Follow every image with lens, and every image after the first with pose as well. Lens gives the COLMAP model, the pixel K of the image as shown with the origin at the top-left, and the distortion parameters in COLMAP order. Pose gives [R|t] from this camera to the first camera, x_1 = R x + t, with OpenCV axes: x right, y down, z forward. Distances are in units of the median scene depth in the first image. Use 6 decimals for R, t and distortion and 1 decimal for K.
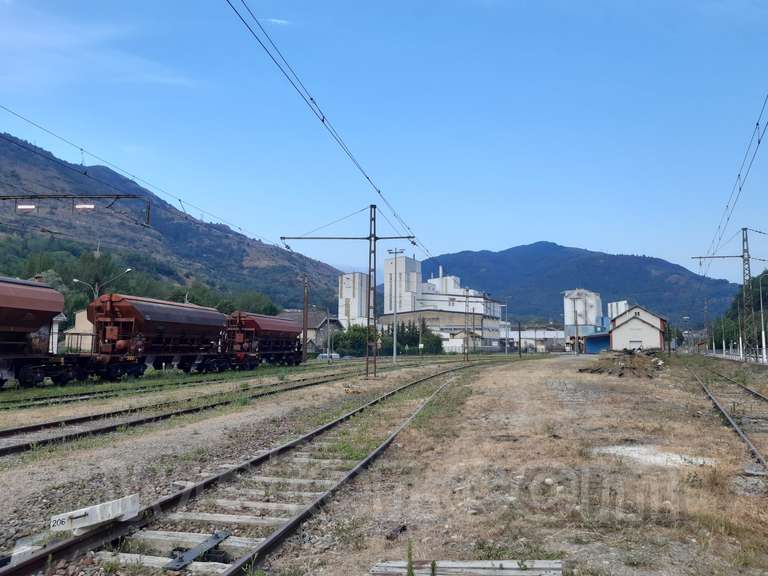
lens RADIAL K [[595.7, 0, 380.2], [0, 595.7, 285.5], [0, 0, 1]] dist [0.077133, -0.134265]
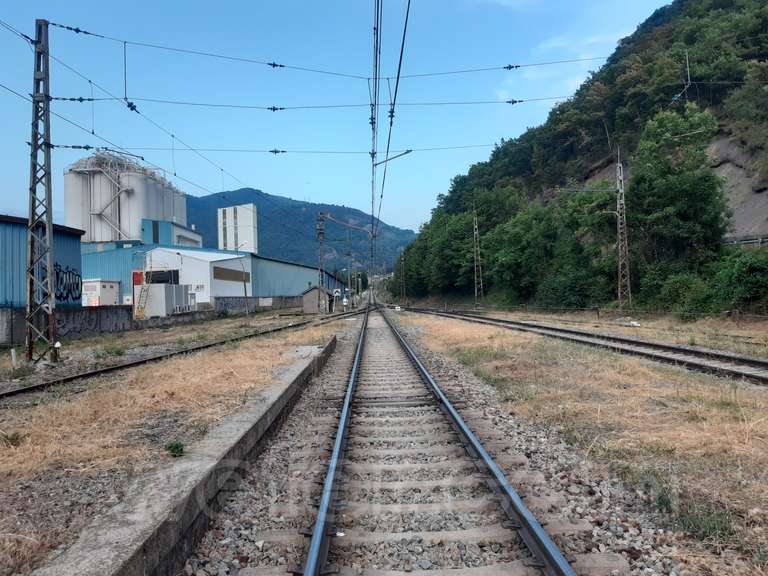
lens RADIAL K [[595.7, 0, 384.9], [0, 595.7, 277.6], [0, 0, 1]] dist [0.077133, -0.134265]
pose [[0.887900, -0.019134, 0.459639, 0.320097], [-0.012109, 0.997816, 0.064930, 0.061708], [-0.459878, -0.063217, 0.885729, 0.580839]]
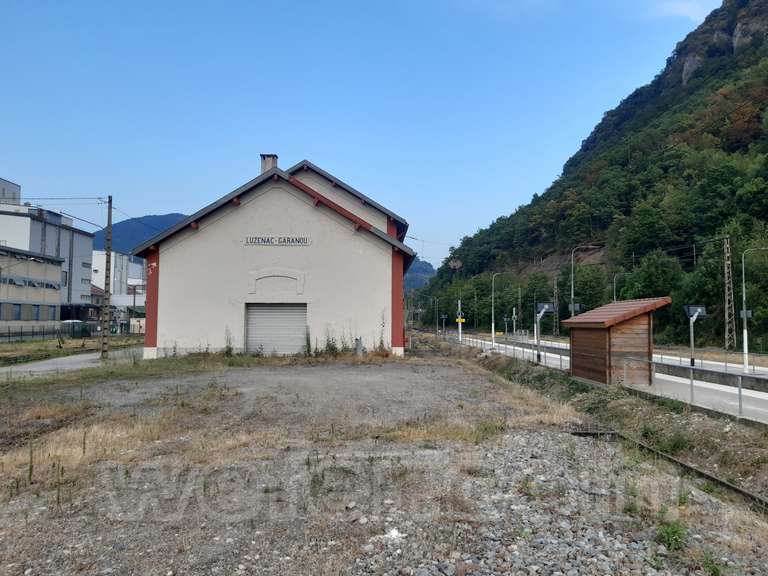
lens RADIAL K [[595.7, 0, 384.1], [0, 595.7, 283.4], [0, 0, 1]] dist [0.077133, -0.134265]
pose [[0.890325, 0.026701, 0.454543, 0.165872], [-0.047076, 0.998327, 0.033564, 0.034937], [-0.452886, -0.051281, 0.890092, 0.366369]]
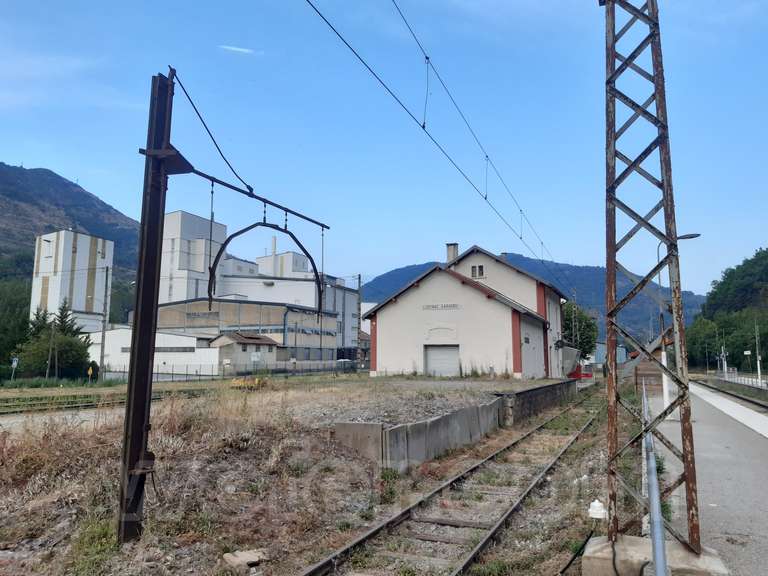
lens RADIAL K [[595.7, 0, 381.6], [0, 595.7, 273.1], [0, 0, 1]] dist [0.077133, -0.134265]
pose [[0.998854, 0.003806, 0.047714, 0.170142], [-0.001776, 0.999095, -0.042508, 0.030635], [-0.047833, 0.042375, 0.997956, 0.310961]]
